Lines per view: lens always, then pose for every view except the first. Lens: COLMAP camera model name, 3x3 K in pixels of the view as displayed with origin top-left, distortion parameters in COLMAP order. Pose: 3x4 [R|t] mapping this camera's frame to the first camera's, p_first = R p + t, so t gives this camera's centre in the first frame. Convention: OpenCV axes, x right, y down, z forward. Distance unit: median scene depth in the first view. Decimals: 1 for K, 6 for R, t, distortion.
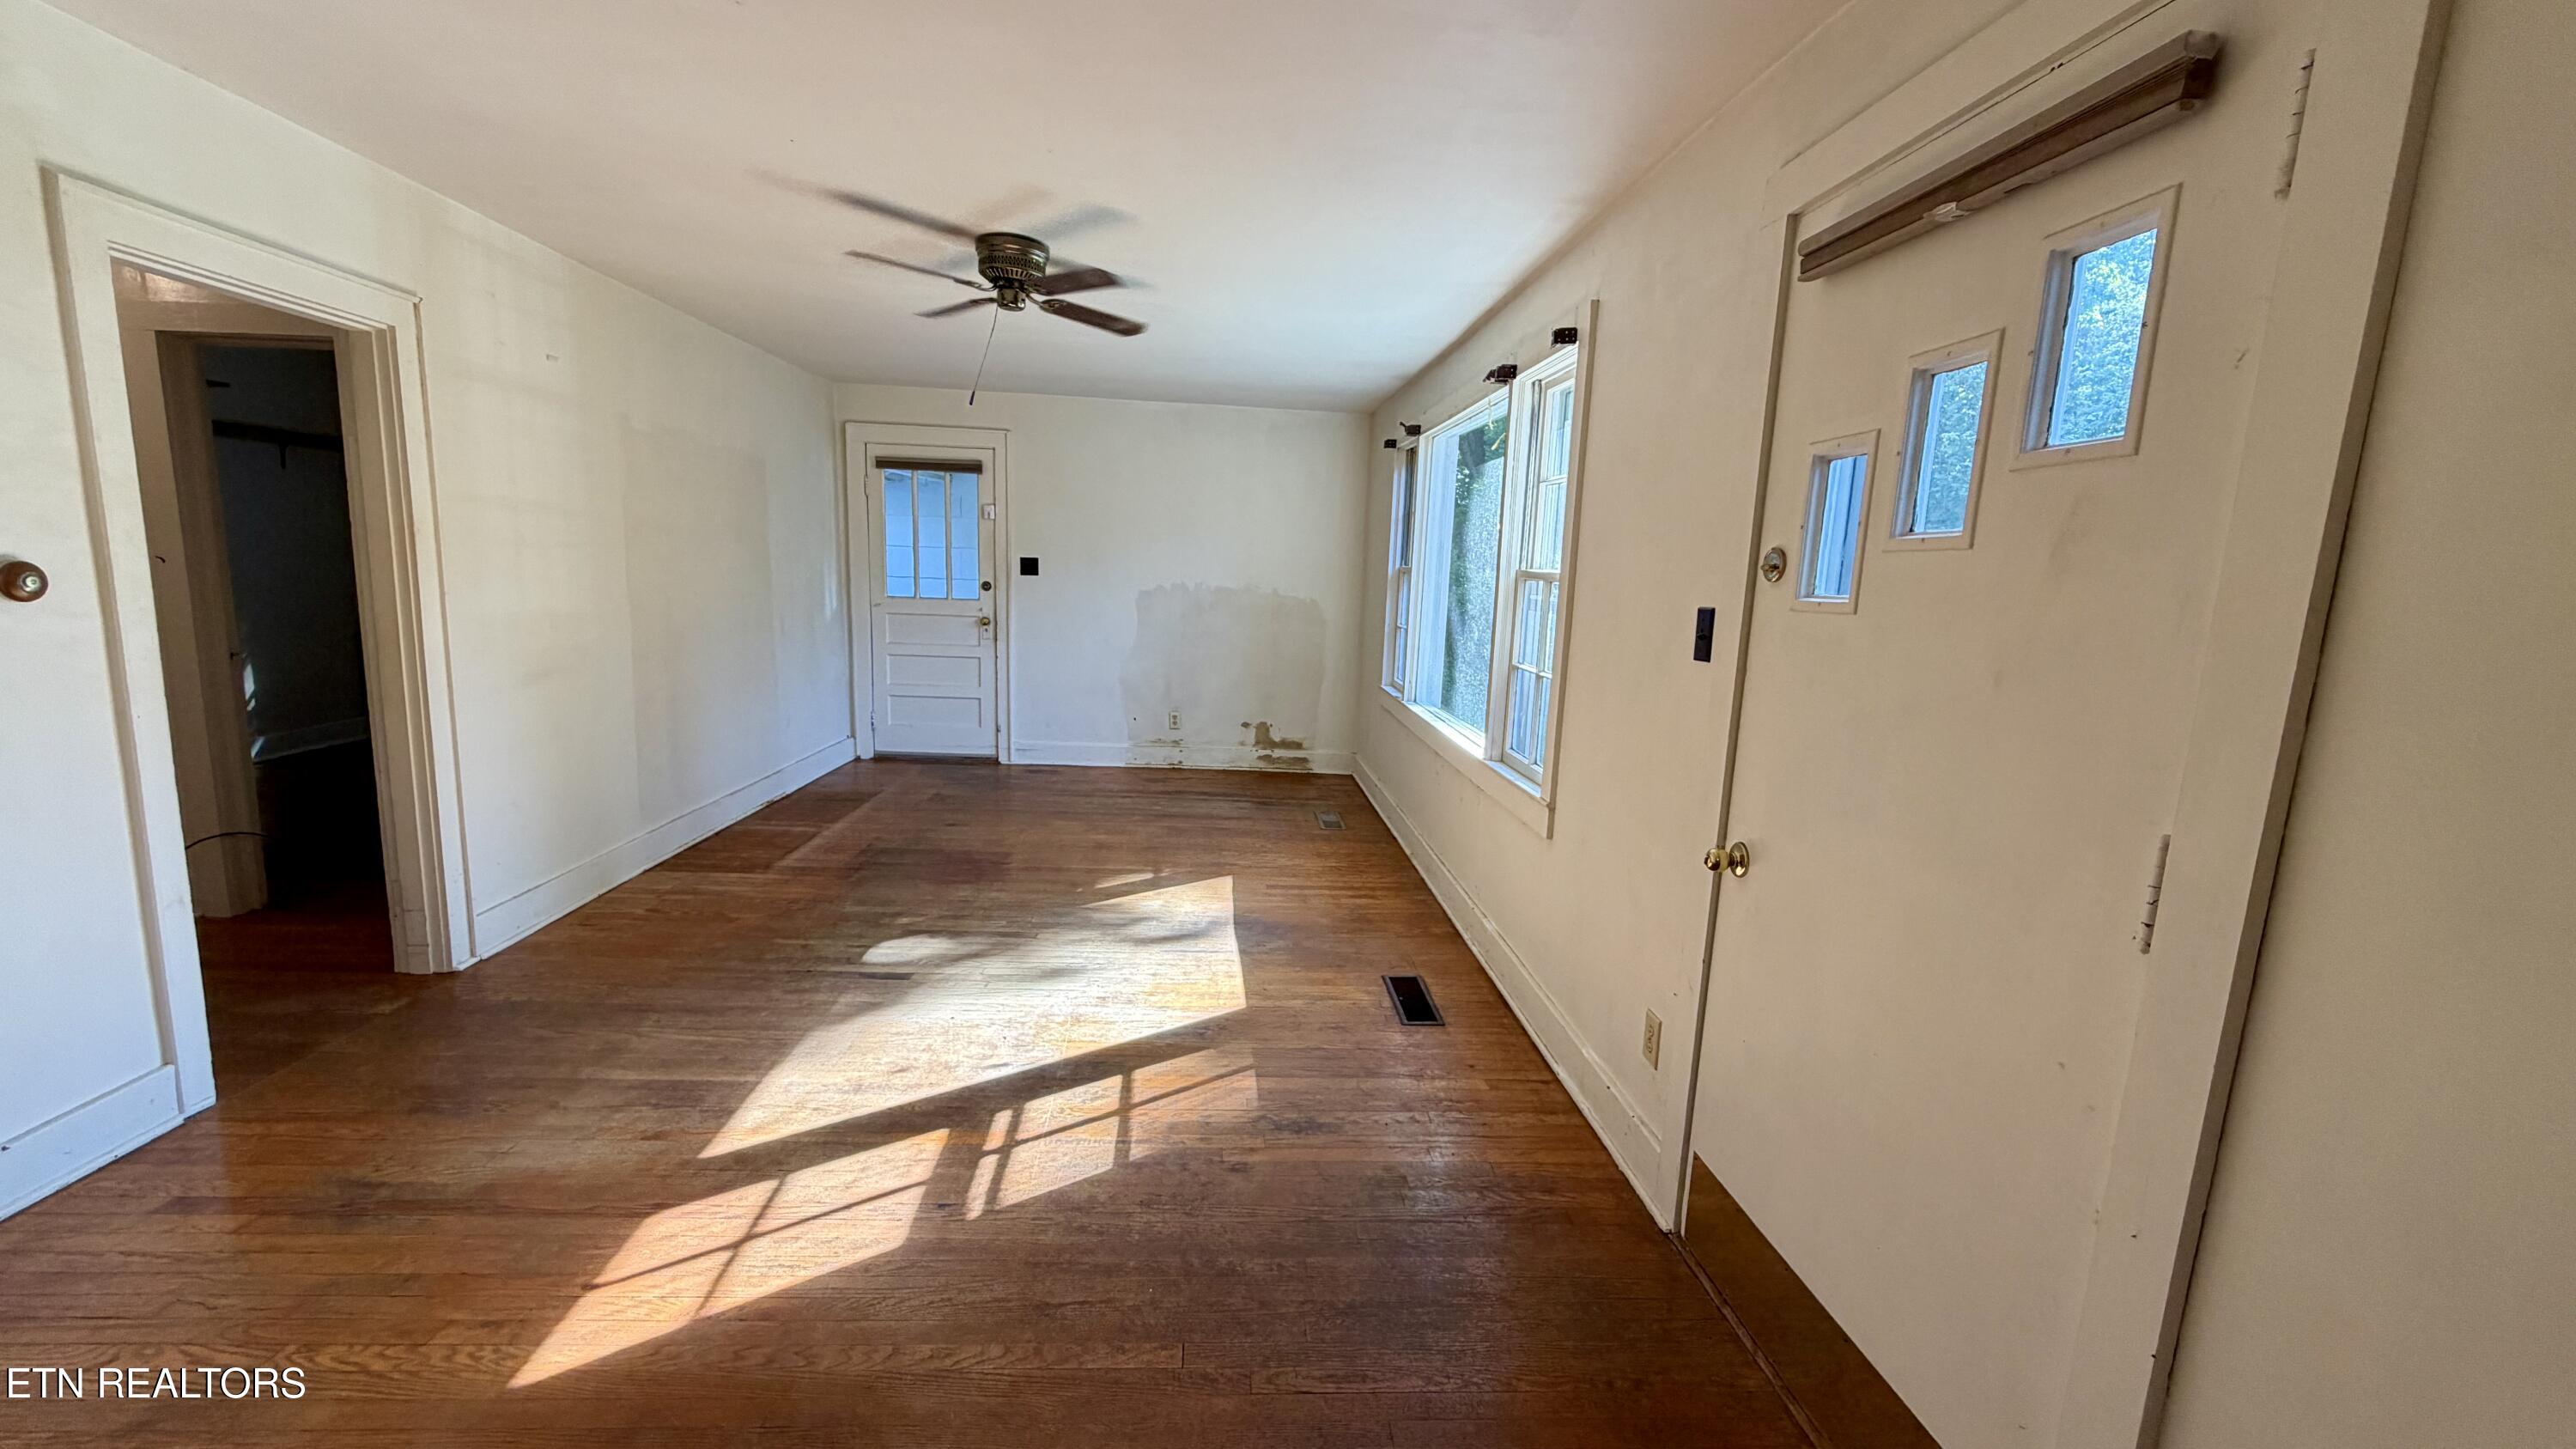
lens RADIAL K [[1018.8, 0, 1288.3], [0, 1018.8, 729.0], [0, 0, 1]] dist [-0.001931, 0.000147]
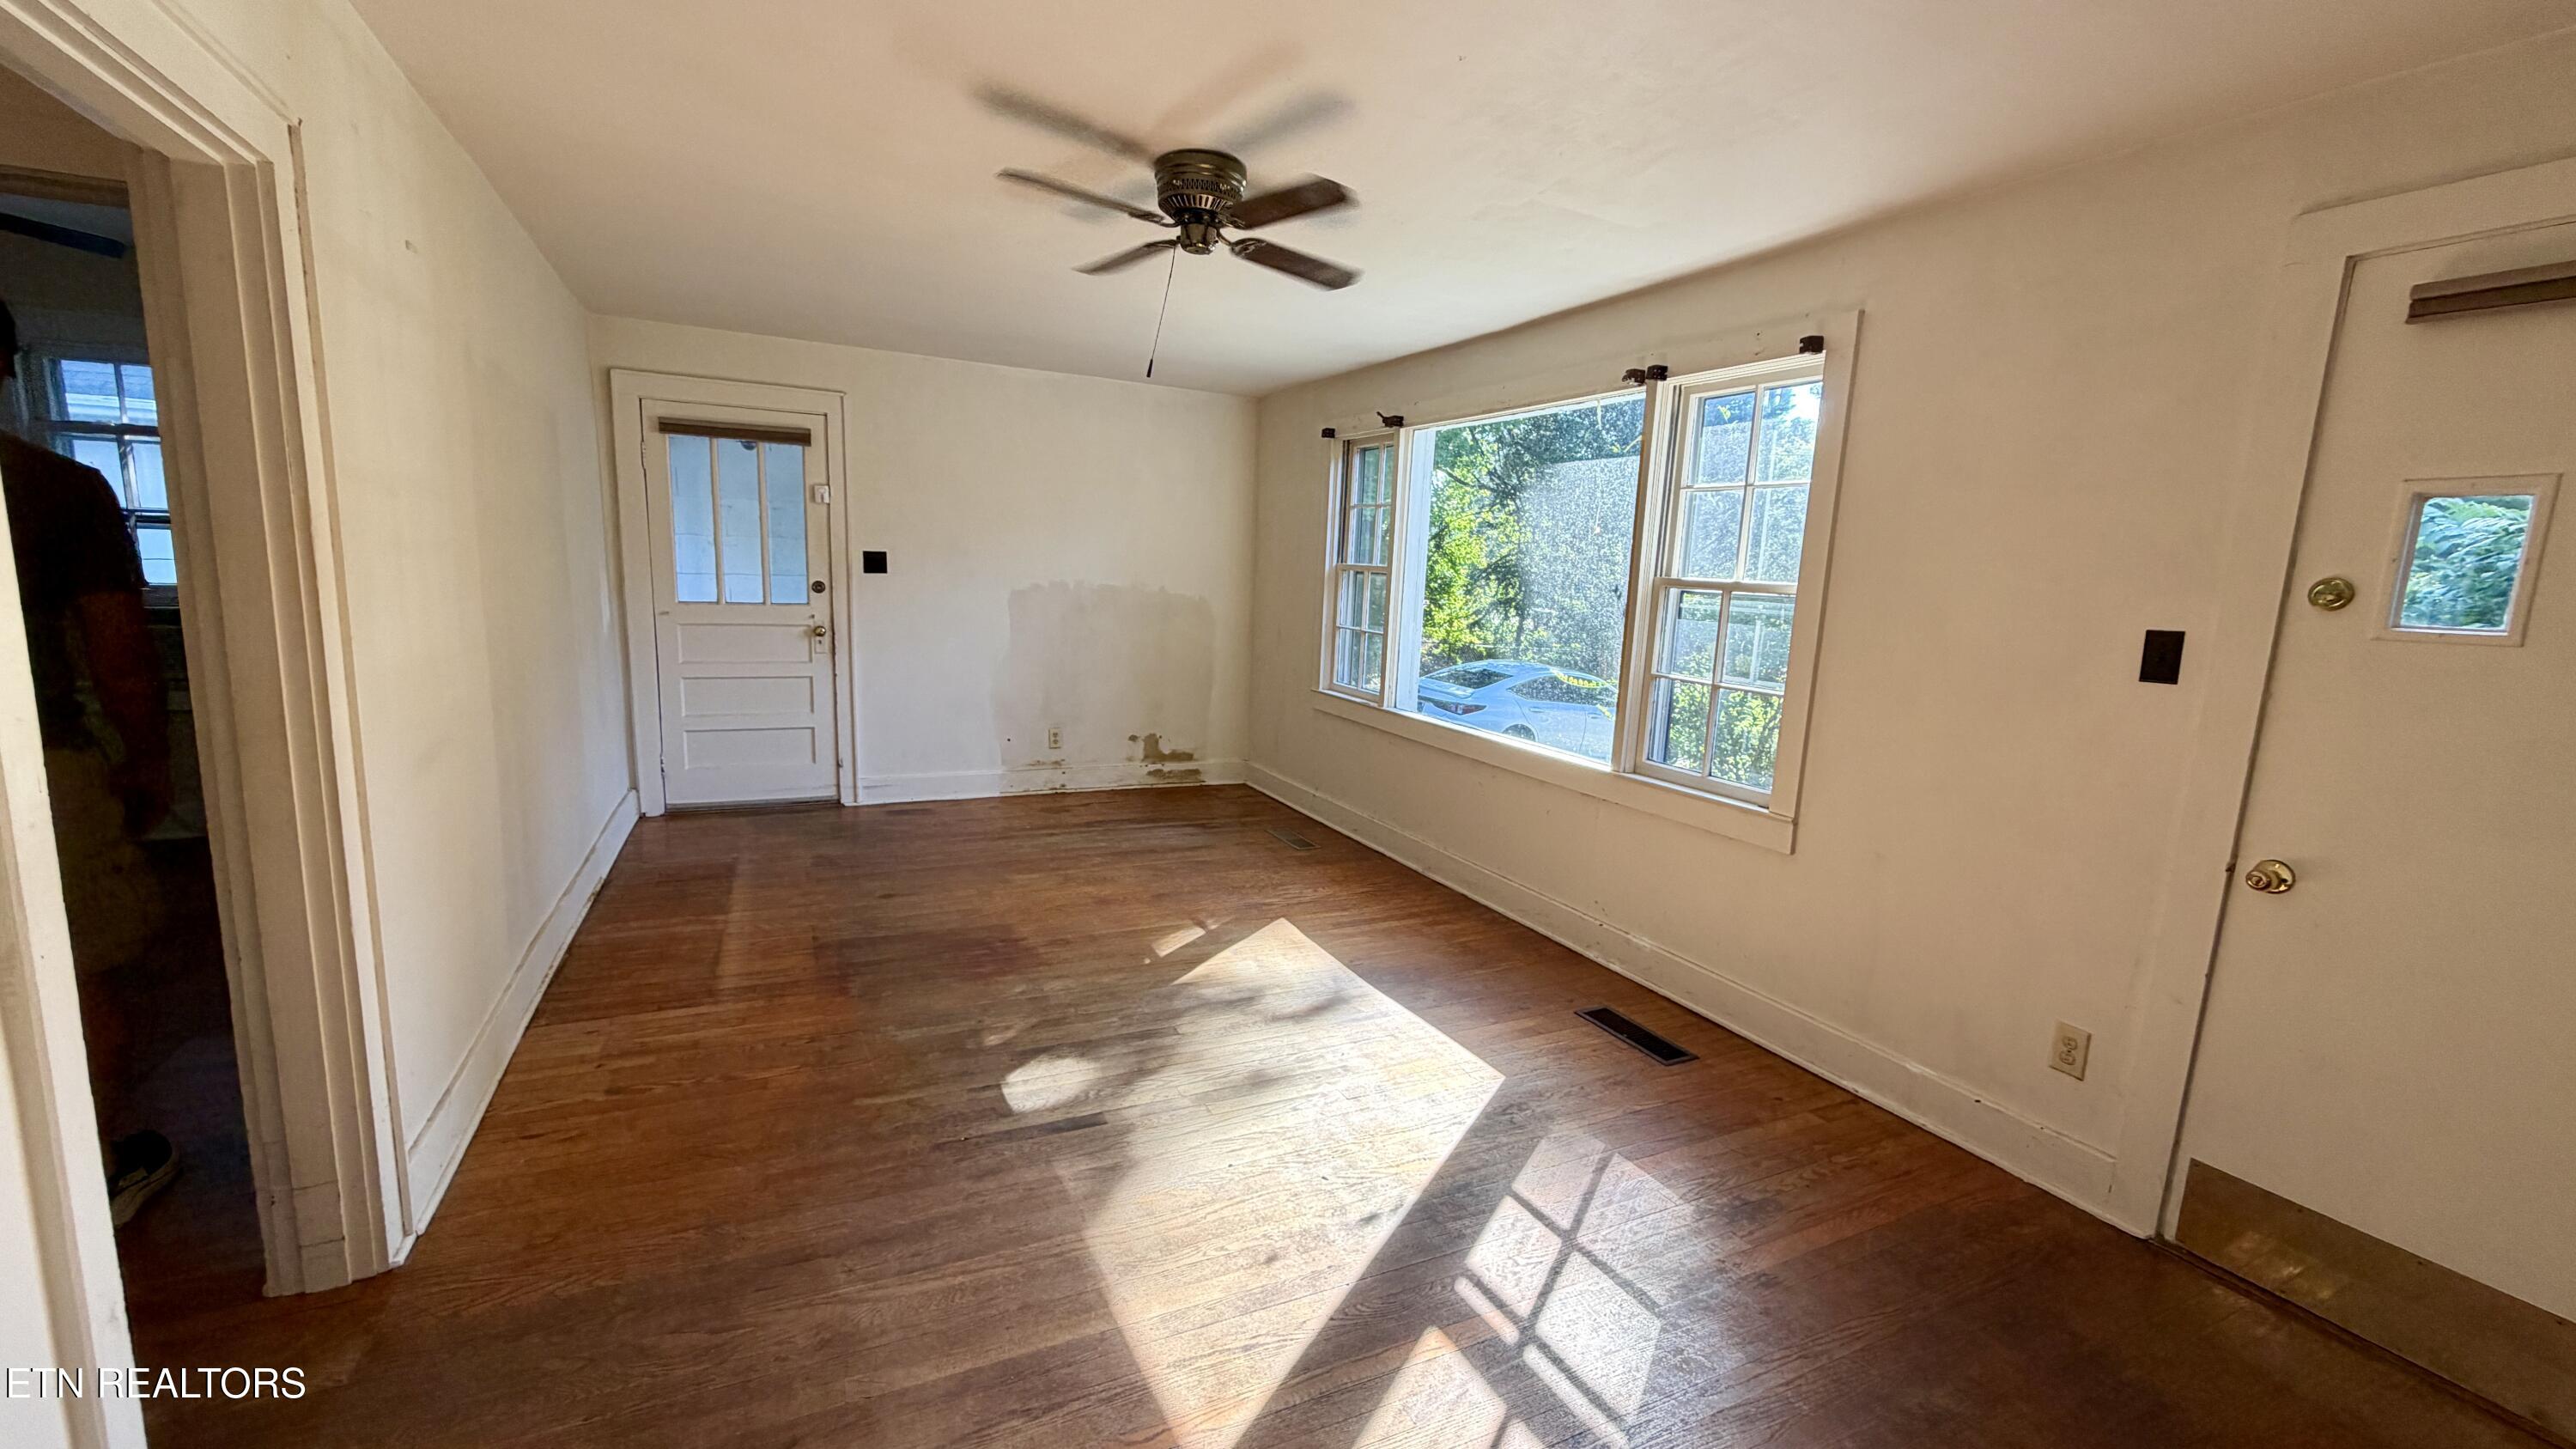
lens RADIAL K [[1018.8, 0, 1283.4], [0, 1018.8, 725.1], [0, 0, 1]] dist [-0.001931, 0.000147]
pose [[0.927581, -0.061015, 0.368606, -0.396635], [0.055317, 0.998130, 0.026019, -0.050135], [-0.369504, -0.003744, 0.929222, 0.187357]]
